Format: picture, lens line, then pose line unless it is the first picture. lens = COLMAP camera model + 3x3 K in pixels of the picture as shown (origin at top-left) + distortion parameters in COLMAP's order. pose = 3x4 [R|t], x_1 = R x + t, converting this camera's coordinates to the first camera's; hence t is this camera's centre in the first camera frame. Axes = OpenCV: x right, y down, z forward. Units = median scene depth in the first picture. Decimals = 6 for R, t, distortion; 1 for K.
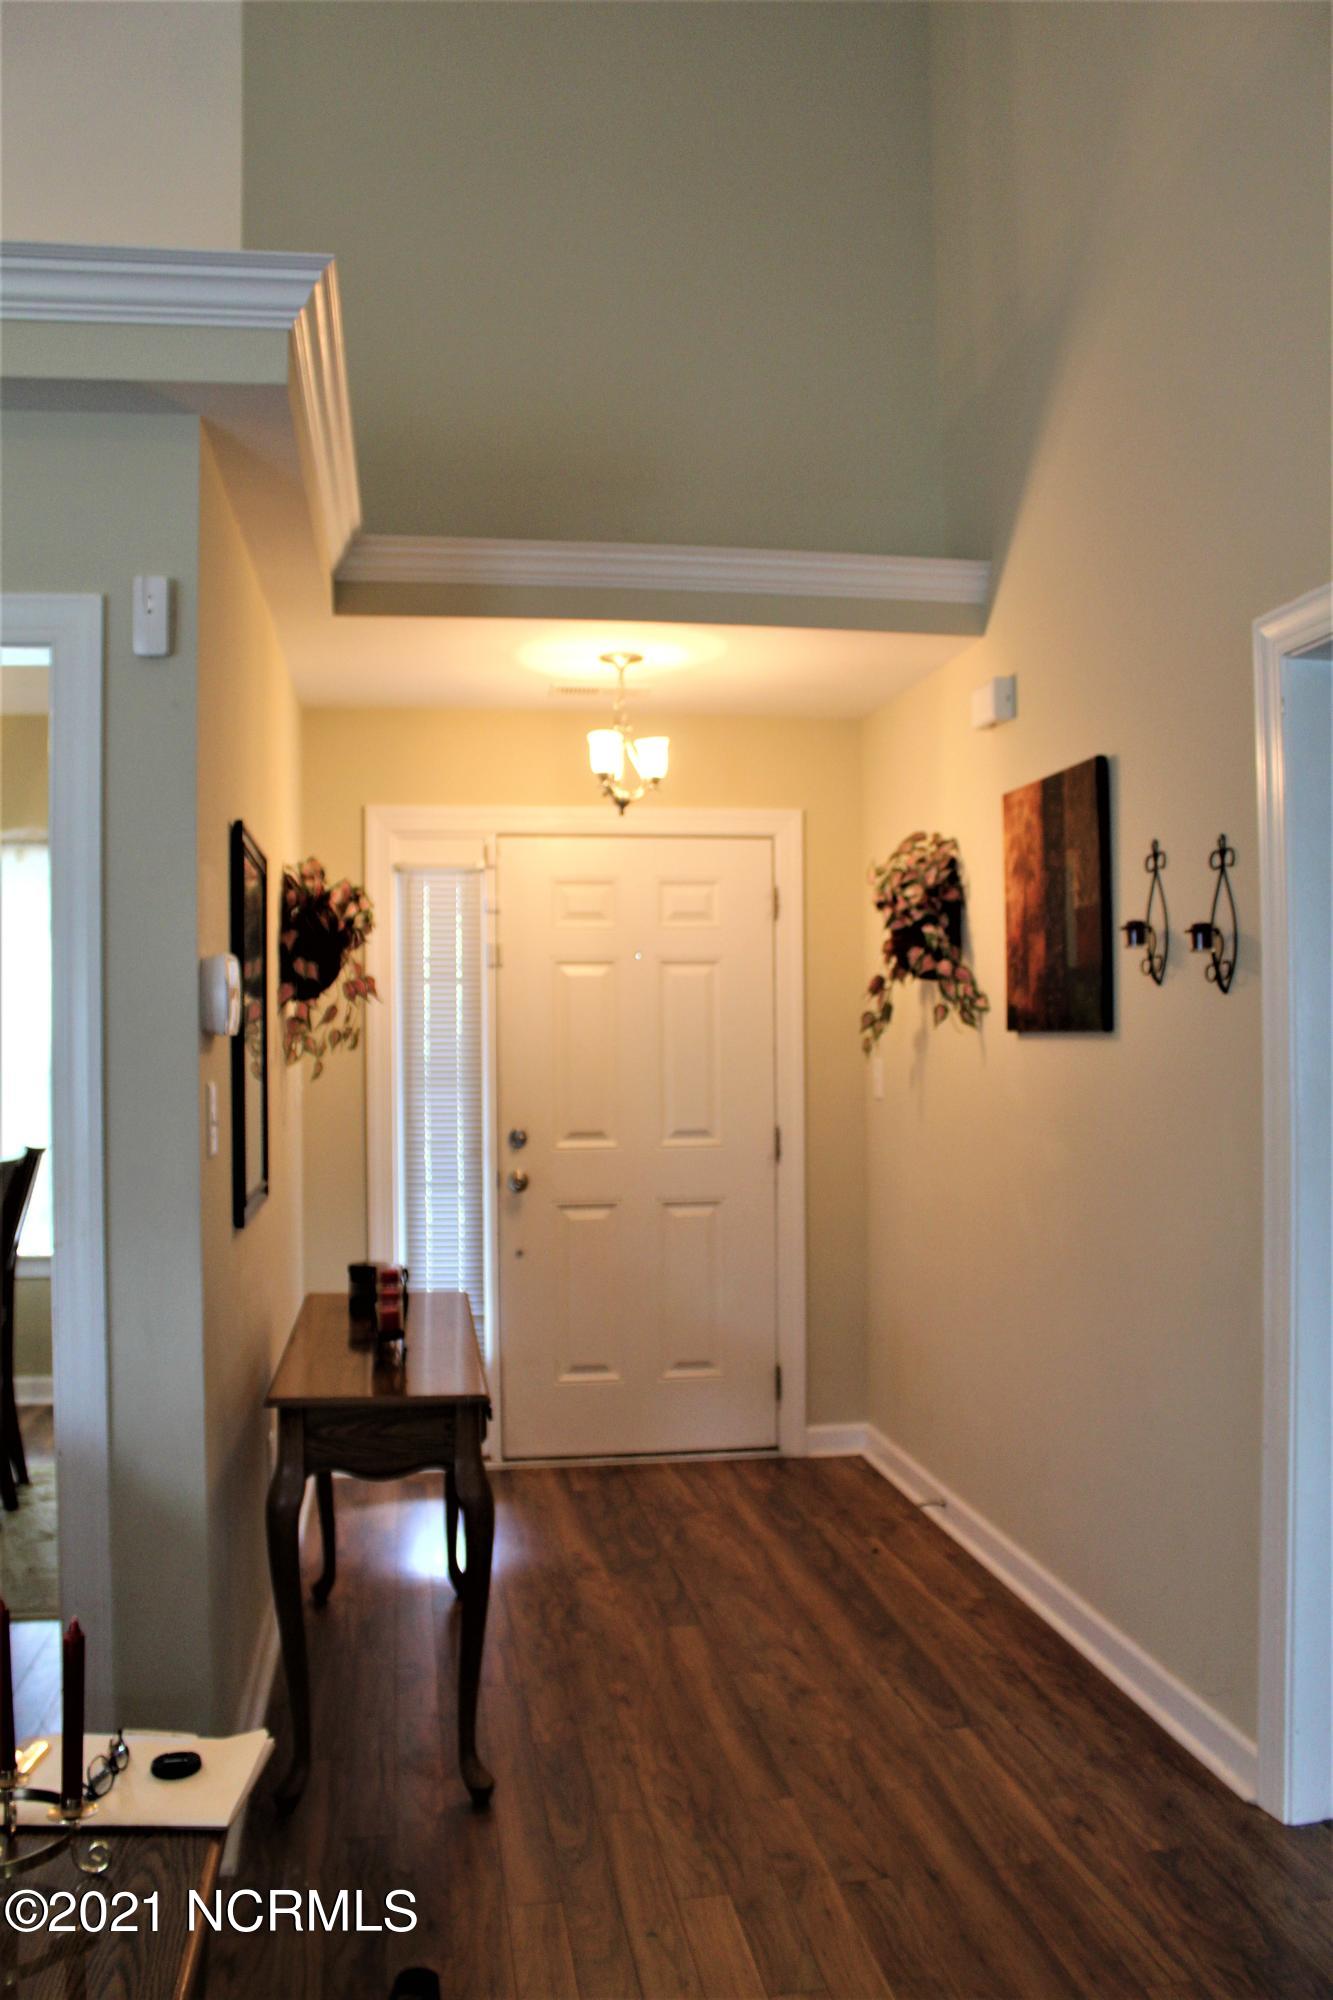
lens RADIAL K [[1661.5, 0, 654.6], [0, 1661.5, 999.2], [0, 0, 1]] dist [-0.166169, 0.143342]
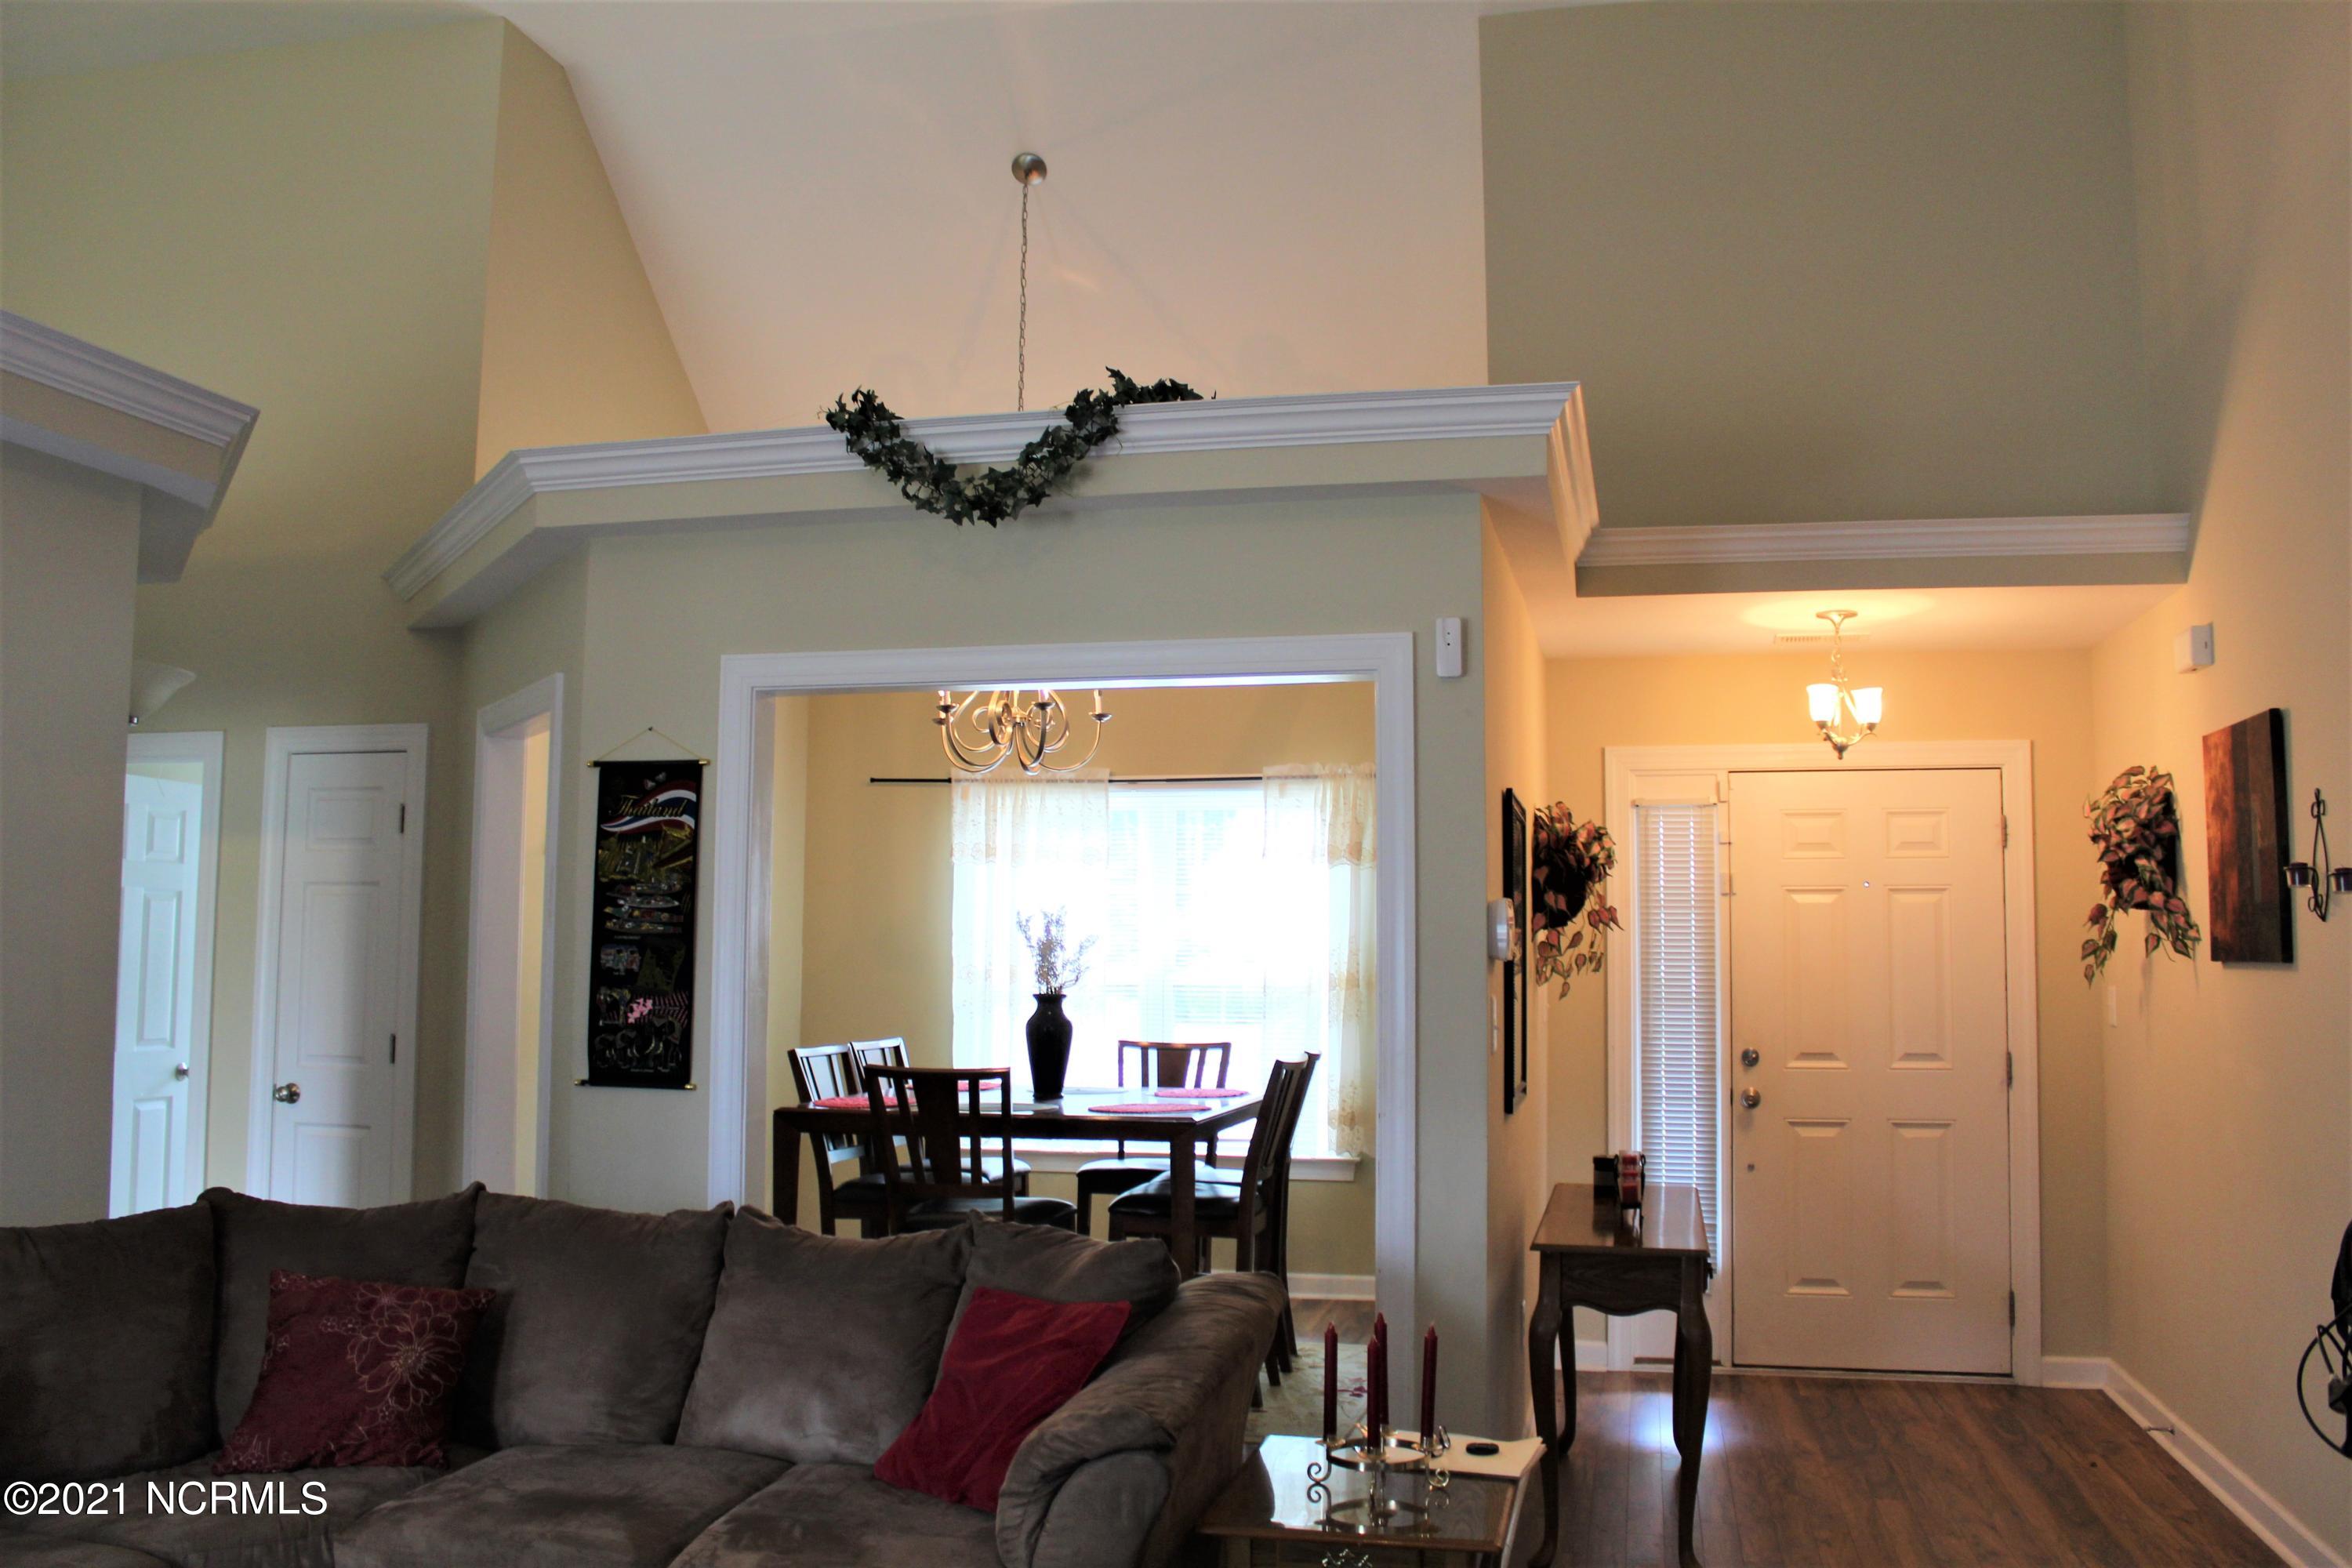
lens RADIAL K [[1954.0, 0, 1171.4], [0, 1954.0, 778.5], [0, 0, 1]] dist [-0.166169, 0.143342]
pose [[0.925997, -0.018040, -0.377099, 0.053597], [-0.007864, 0.997719, -0.067041, -0.011007], [0.377448, 0.065046, 0.923744, -0.366905]]
